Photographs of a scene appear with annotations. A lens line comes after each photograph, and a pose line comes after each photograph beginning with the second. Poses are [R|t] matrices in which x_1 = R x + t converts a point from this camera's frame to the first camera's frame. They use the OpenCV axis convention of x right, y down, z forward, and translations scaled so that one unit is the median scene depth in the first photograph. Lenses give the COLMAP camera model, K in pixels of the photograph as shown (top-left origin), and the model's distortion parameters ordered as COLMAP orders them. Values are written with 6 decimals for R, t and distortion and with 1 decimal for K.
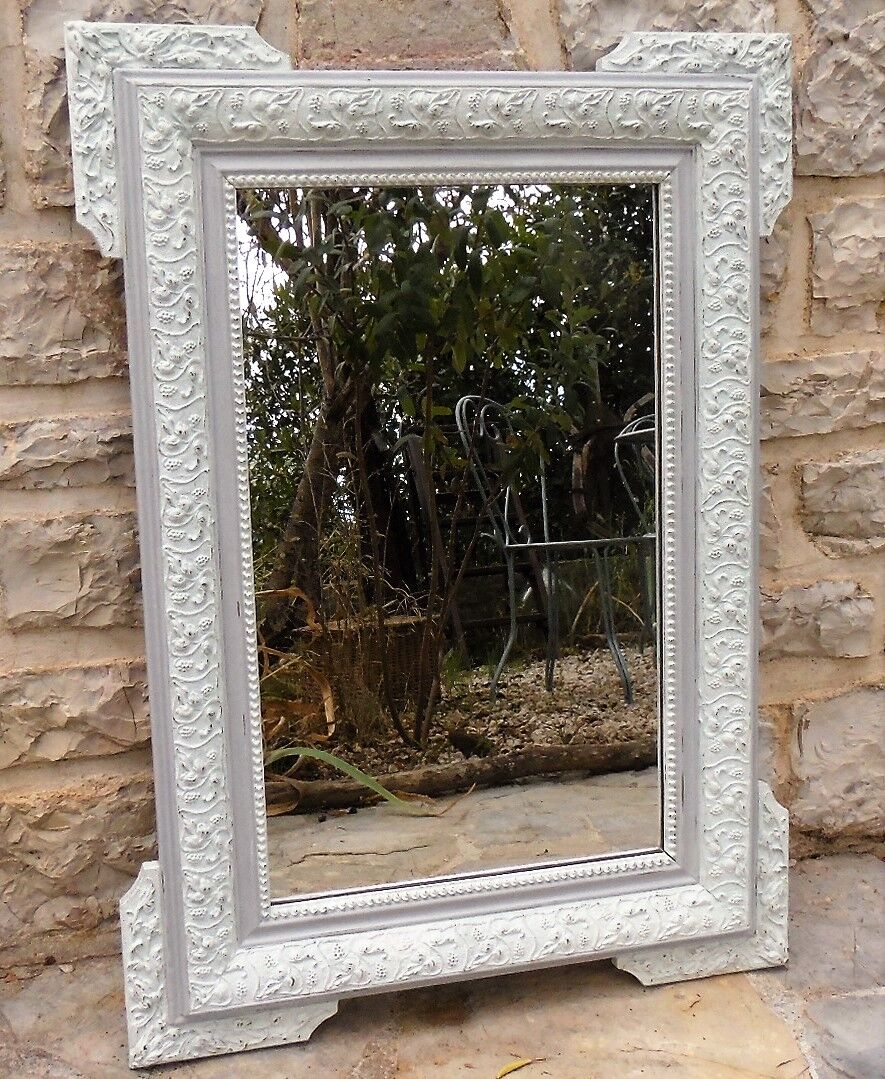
lens RADIAL K [[1501.3, 0, 416.3], [0, 1501.3, 549.7], [0, 0, 1]] dist [-0.018572, 0.000000]
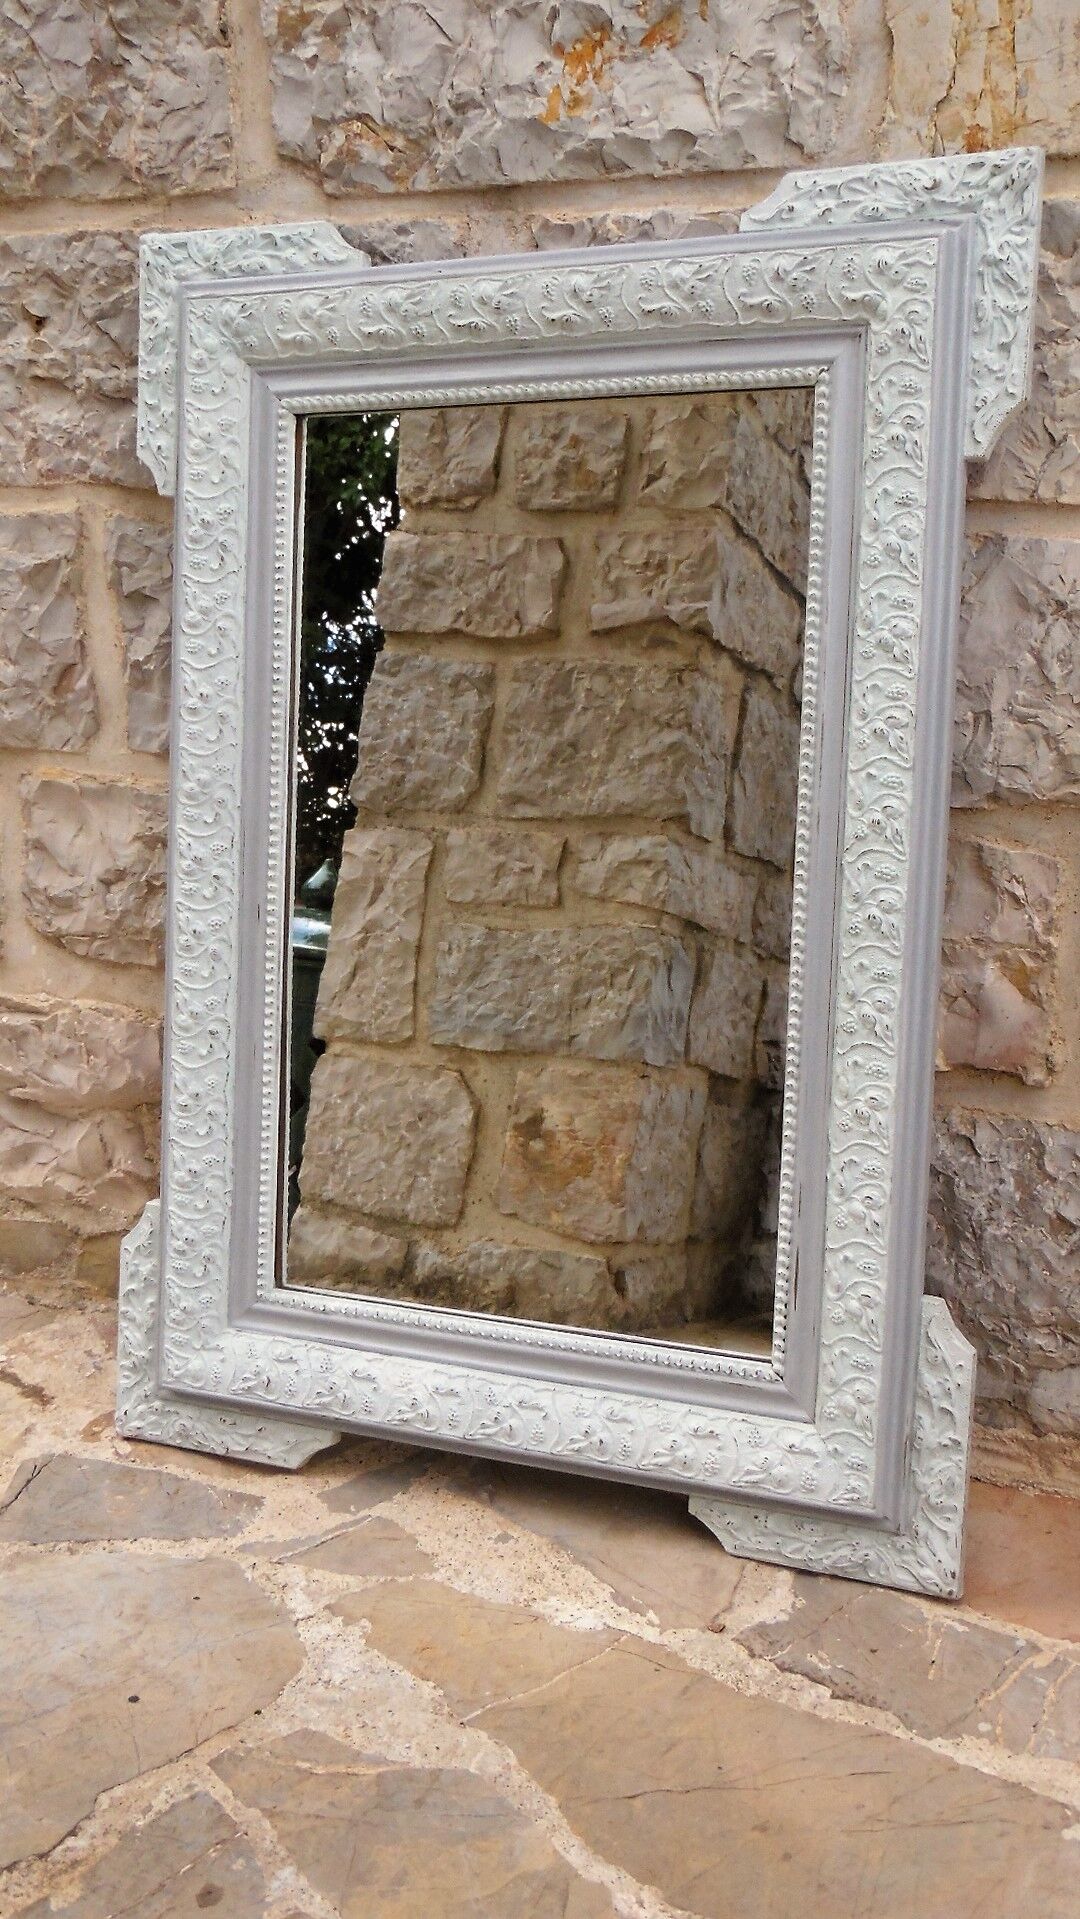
lens RADIAL K [[2082.3, 0, 540.8], [0, 2082.3, 953.4], [0, 0, 1]] dist [0.020649, 0.000000]
pose [[0.759685, 0.112292, -0.640522, 0.745313], [-0.153670, 0.988081, -0.009034, 0.047542], [0.631873, 0.105292, 0.767886, 0.208436]]
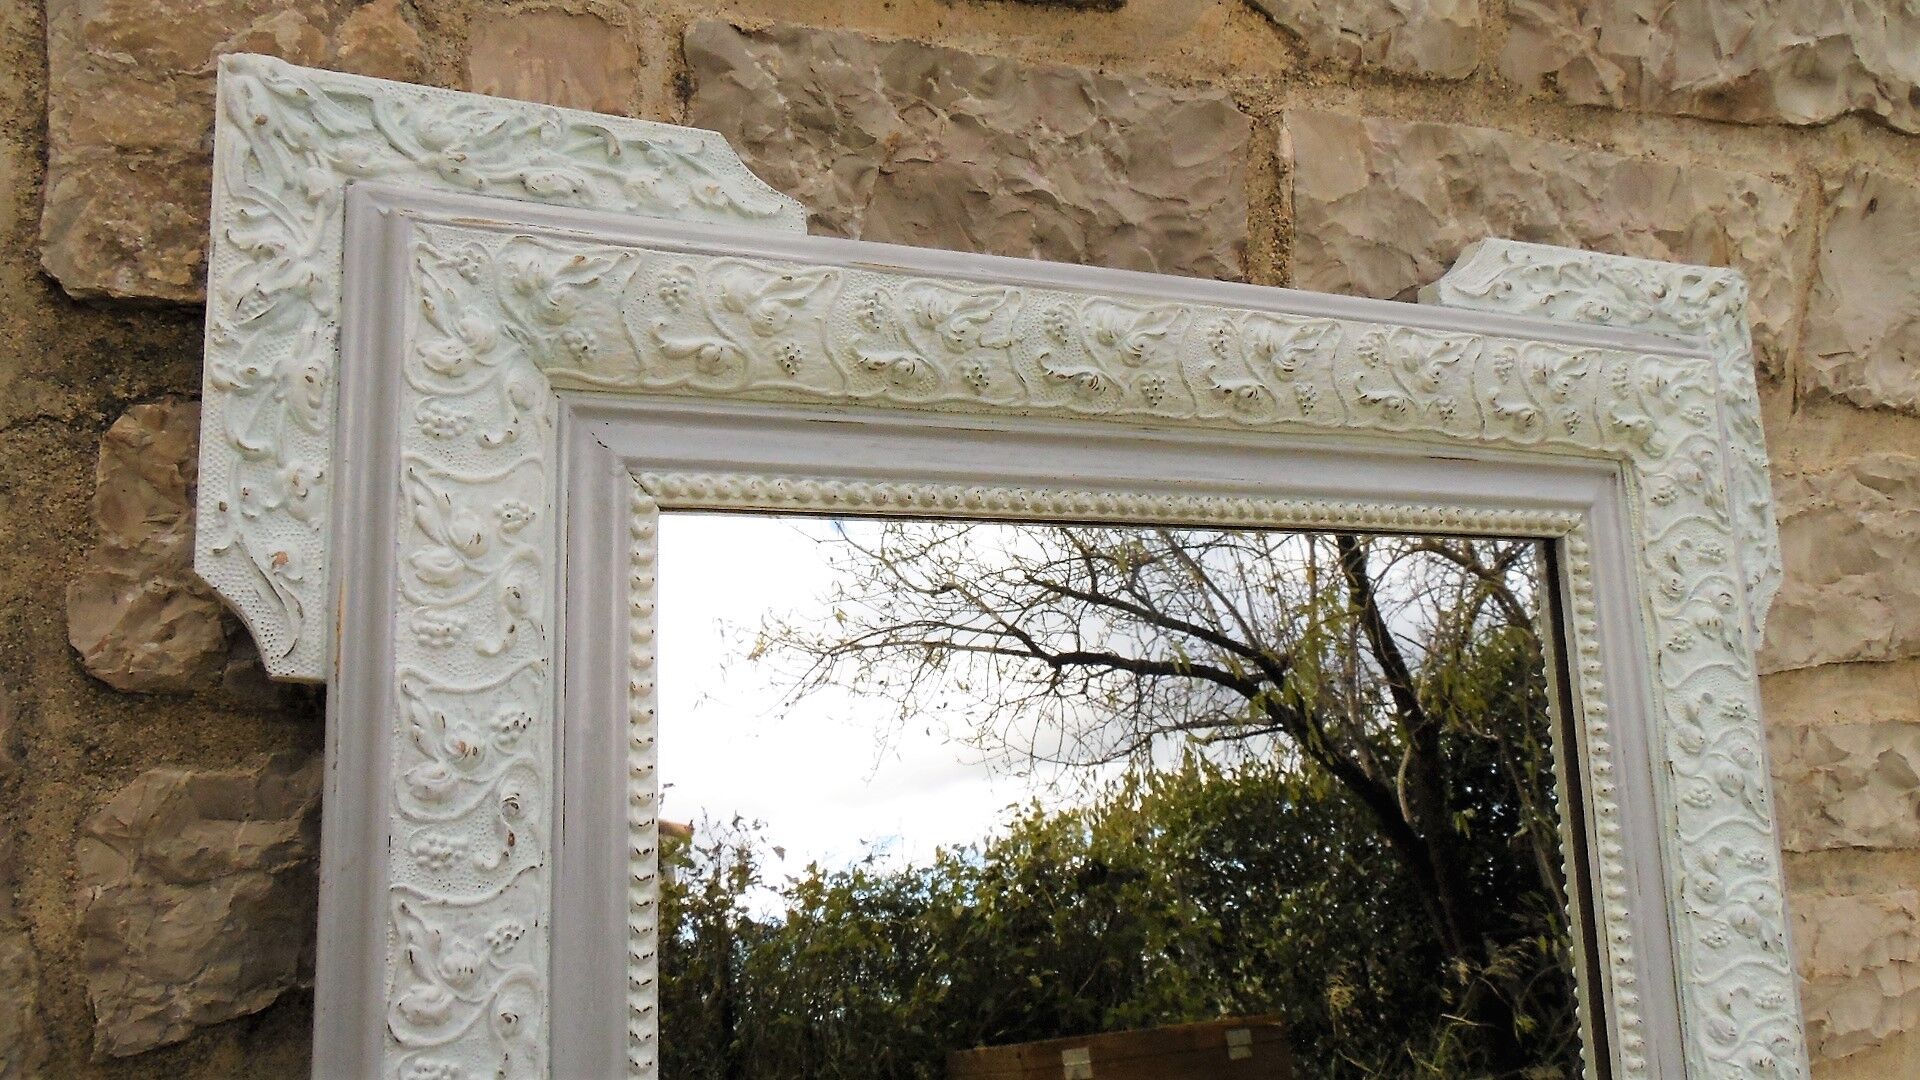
lens RADIAL K [[1445.6, 0, 952.6], [0, 1445.6, 528.1], [0, 0, 1]] dist [-0.026631, 0.047301]
pose [[0.991057, 0.021019, 0.131773, -0.091076], [0.021232, 0.950096, -0.311233, -0.114178], [-0.131739, 0.311248, 0.941153, 0.620130]]
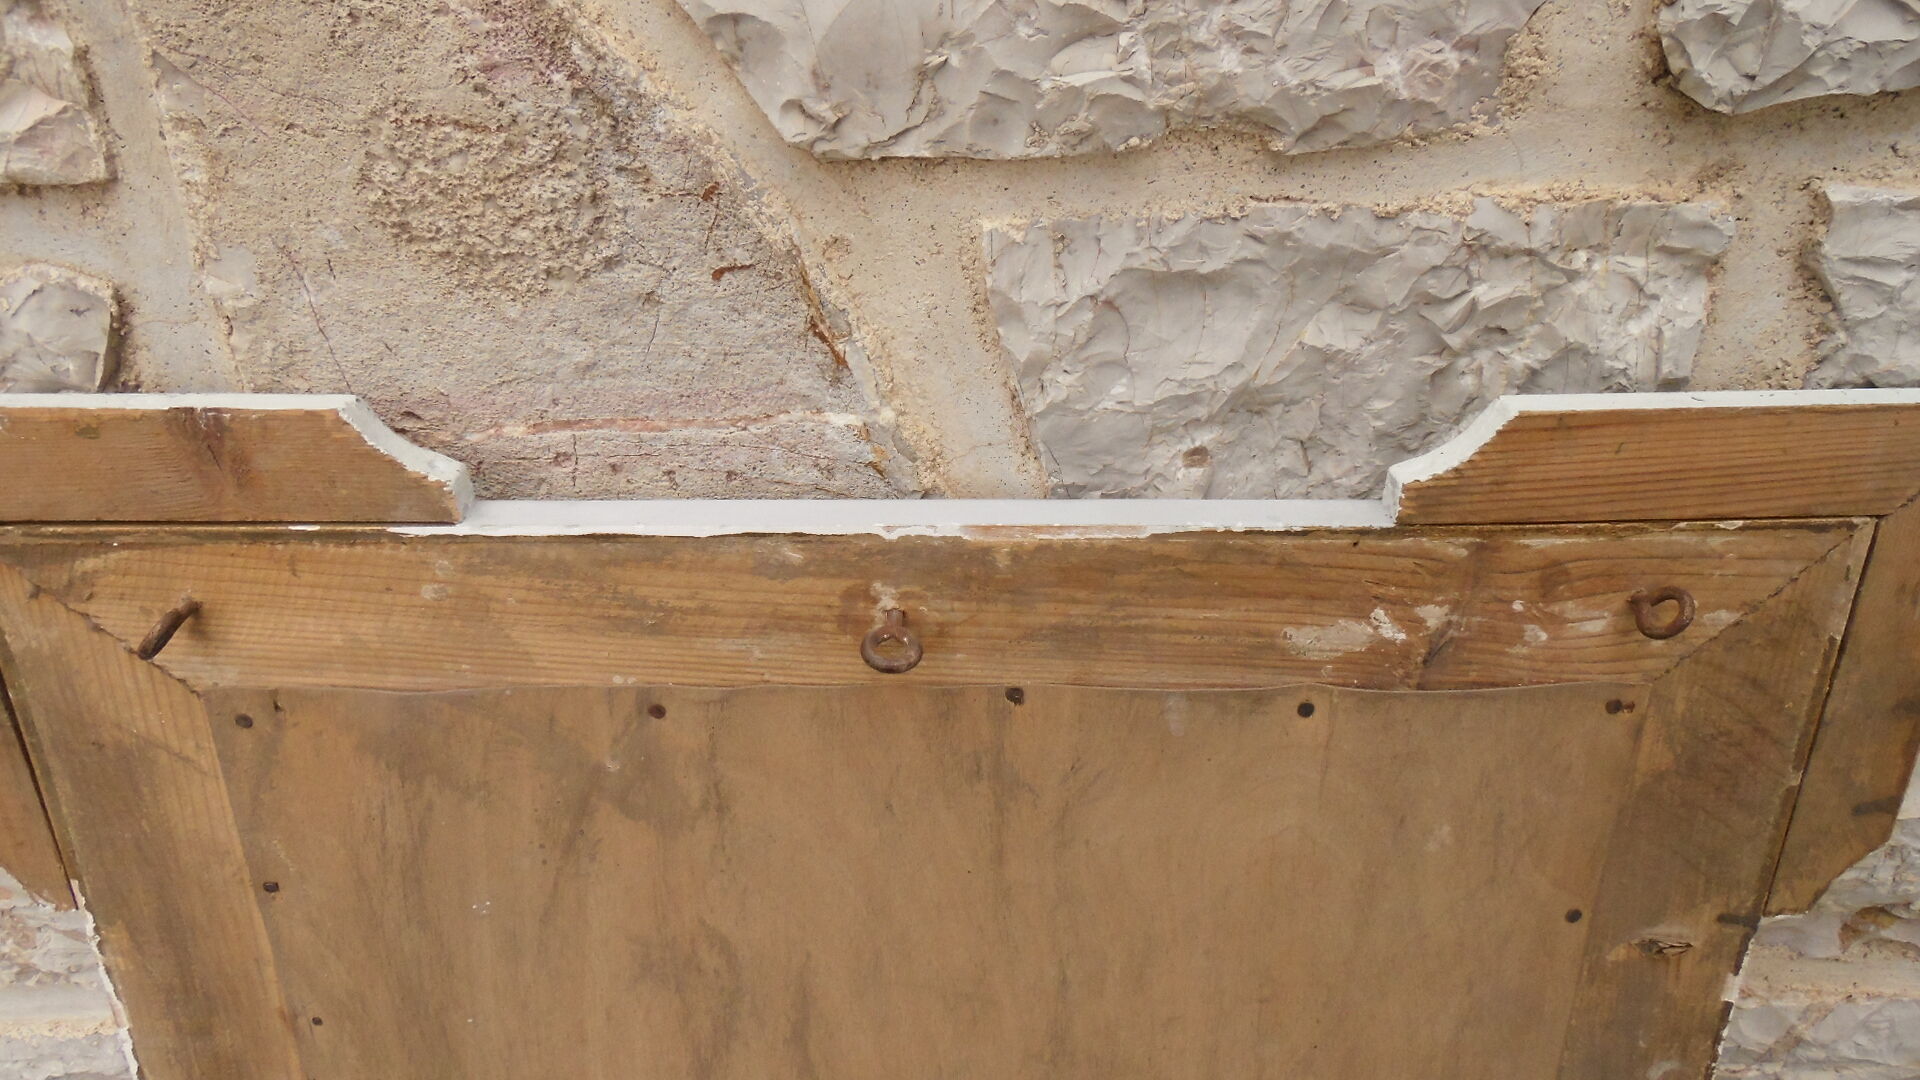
lens RADIAL K [[1445.6, 0, 970.9], [0, 1445.6, 538.0], [0, 0, 1]] dist [-0.026631, 0.047301]
pose [[0.965318, 0.144012, -0.217763, 0.165906], [-0.077463, 0.954531, 0.287870, -0.401174], [0.249319, -0.261018, 0.932582, 0.676806]]
